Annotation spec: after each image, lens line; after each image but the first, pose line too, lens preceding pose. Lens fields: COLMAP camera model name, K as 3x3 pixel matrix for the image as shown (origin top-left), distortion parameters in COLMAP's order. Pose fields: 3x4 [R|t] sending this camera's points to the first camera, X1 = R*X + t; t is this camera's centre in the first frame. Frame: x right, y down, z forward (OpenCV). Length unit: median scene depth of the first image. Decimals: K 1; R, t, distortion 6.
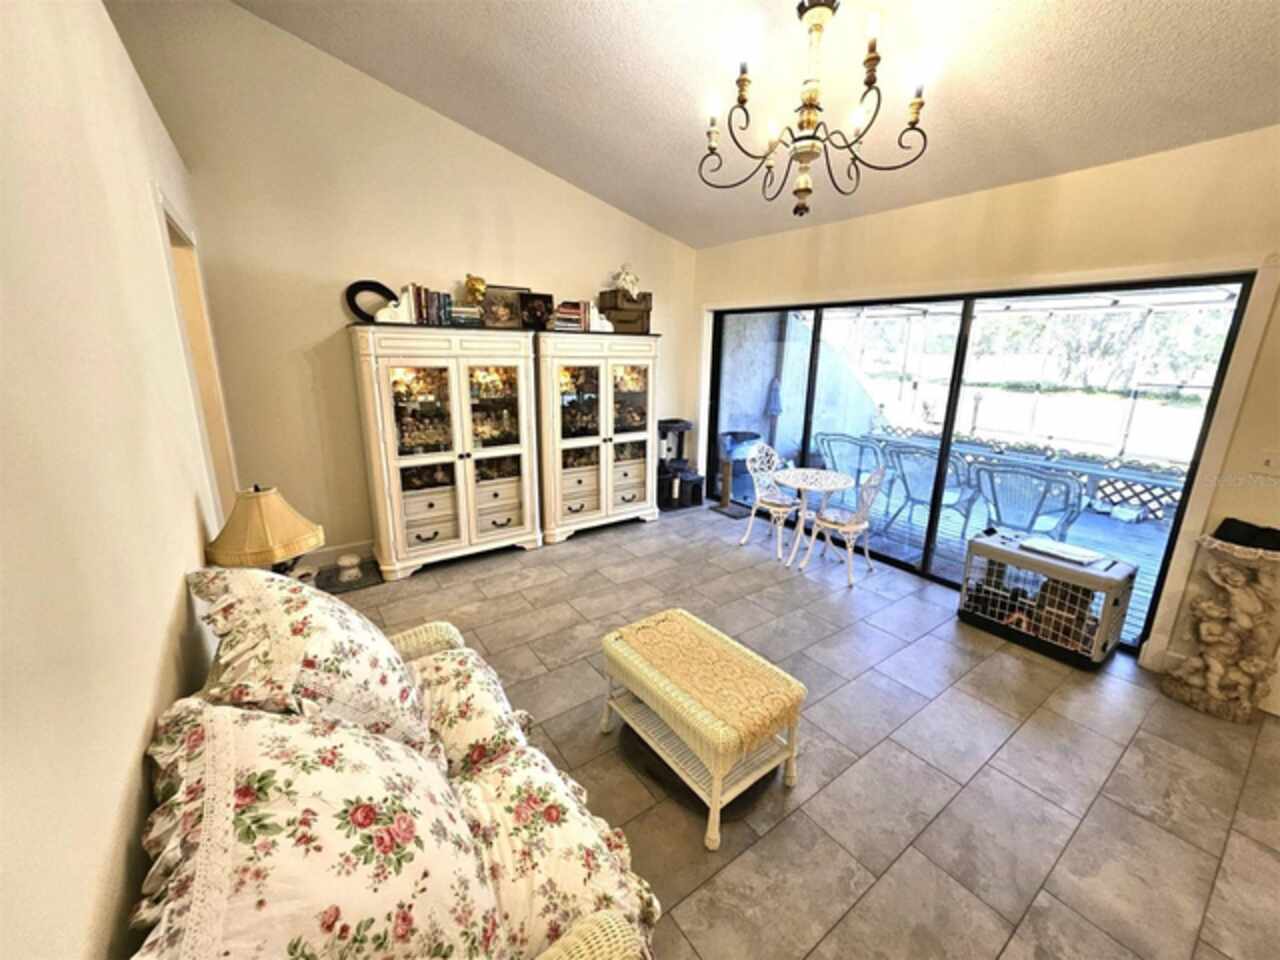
lens RADIAL K [[503.5, 0, 648.1], [0, 503.5, 468.3], [0, 0, 1]] dist [0.014312, -0.007625]
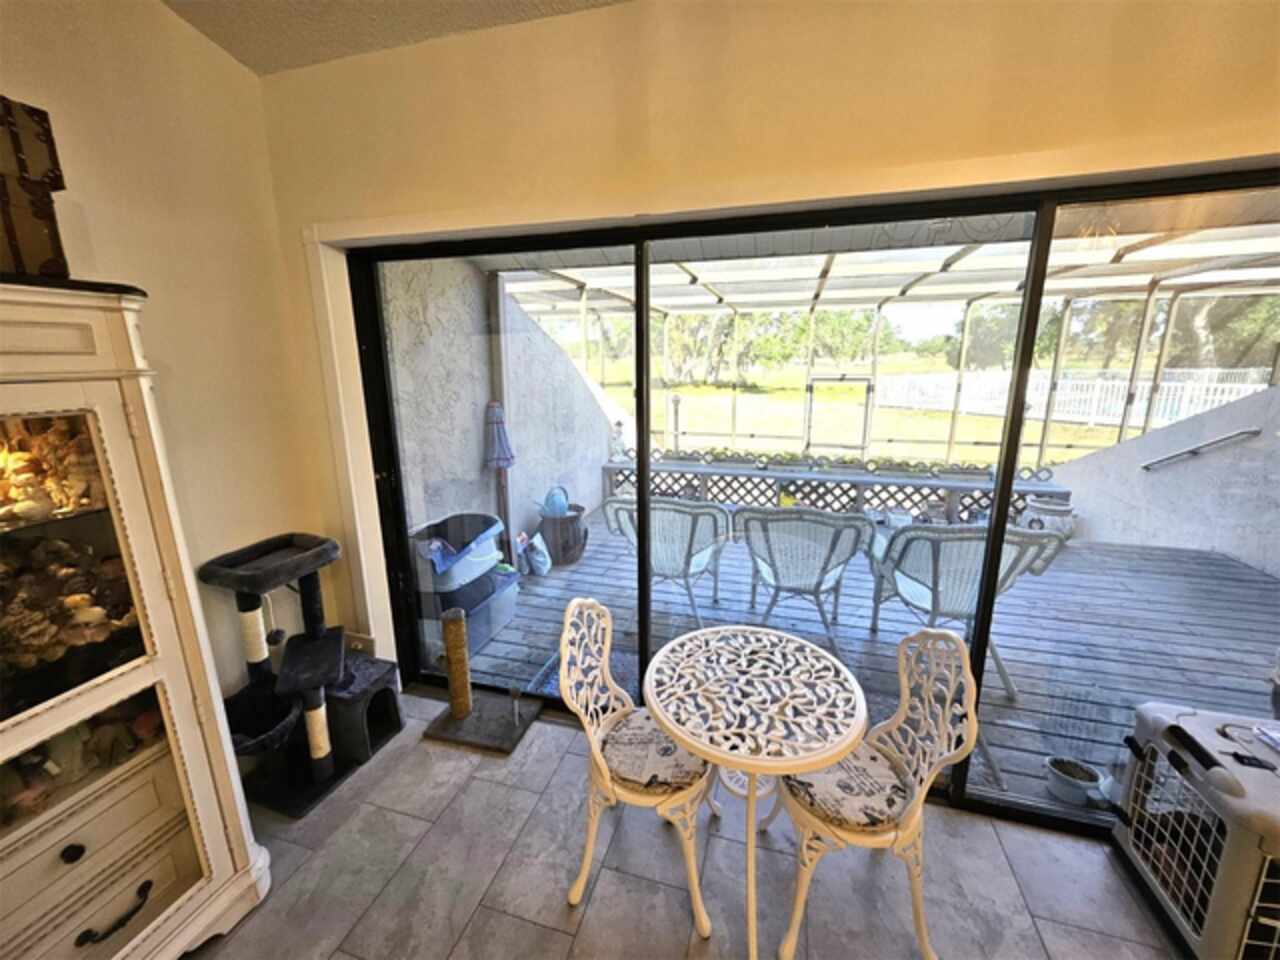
lens RADIAL K [[503.5, 0, 648.1], [0, 503.5, 468.3], [0, 0, 1]] dist [0.014312, -0.007625]
pose [[0.788064, -0.158451, 0.594852, 0.052866], [0.168119, 0.984969, 0.039642, -0.116046], [-0.592192, 0.068766, 0.802857, 0.533163]]
